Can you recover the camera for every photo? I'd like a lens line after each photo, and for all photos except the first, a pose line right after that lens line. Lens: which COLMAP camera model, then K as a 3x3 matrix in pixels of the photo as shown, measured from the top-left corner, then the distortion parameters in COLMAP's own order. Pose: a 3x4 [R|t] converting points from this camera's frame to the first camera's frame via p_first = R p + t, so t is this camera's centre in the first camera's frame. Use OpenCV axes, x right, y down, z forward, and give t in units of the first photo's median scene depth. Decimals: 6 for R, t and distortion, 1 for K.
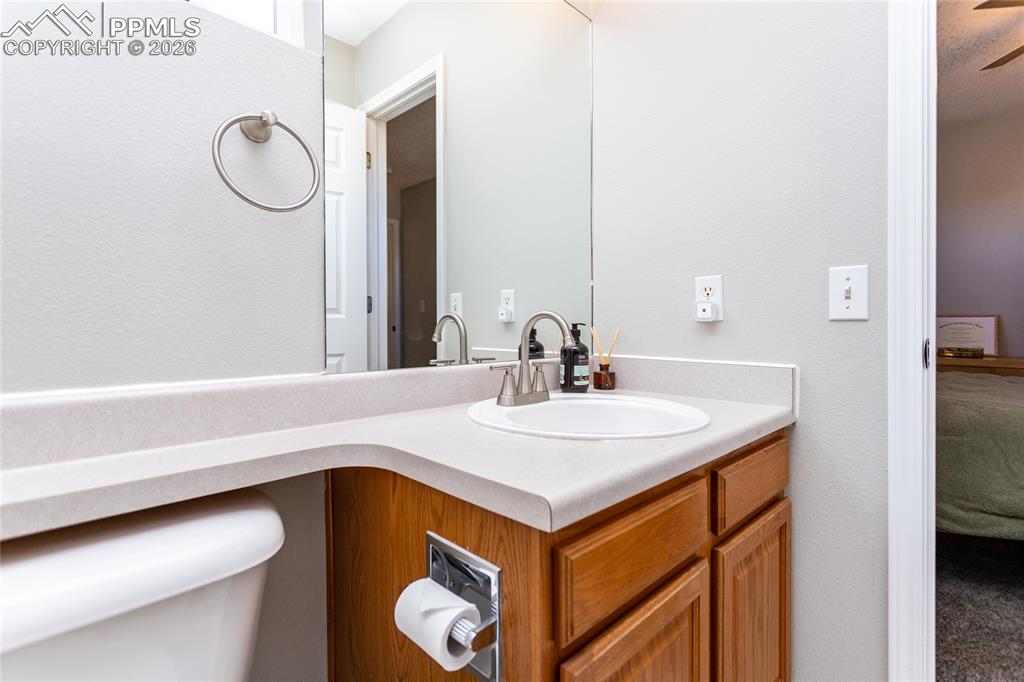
lens RADIAL K [[494.7, 0, 513.0], [0, 494.7, 331.7], [0, 0, 1]] dist [-0.009241, 0.005514]
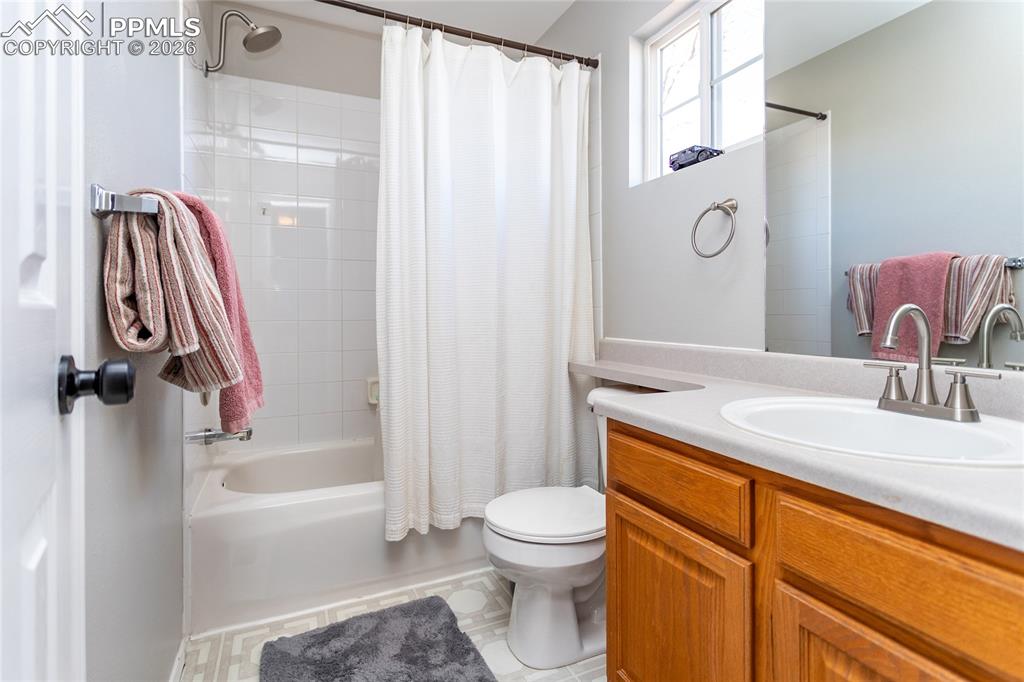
lens RADIAL K [[494.7, 0, 507.5], [0, 494.7, 309.2], [0, 0, 1]] dist [-0.009241, 0.005514]
pose [[-0.355494, 0.005546, -0.934662, 1.258146], [0.000796, 0.999984, 0.005631, -0.046972], [0.934678, 0.001258, -0.355492, 0.763627]]
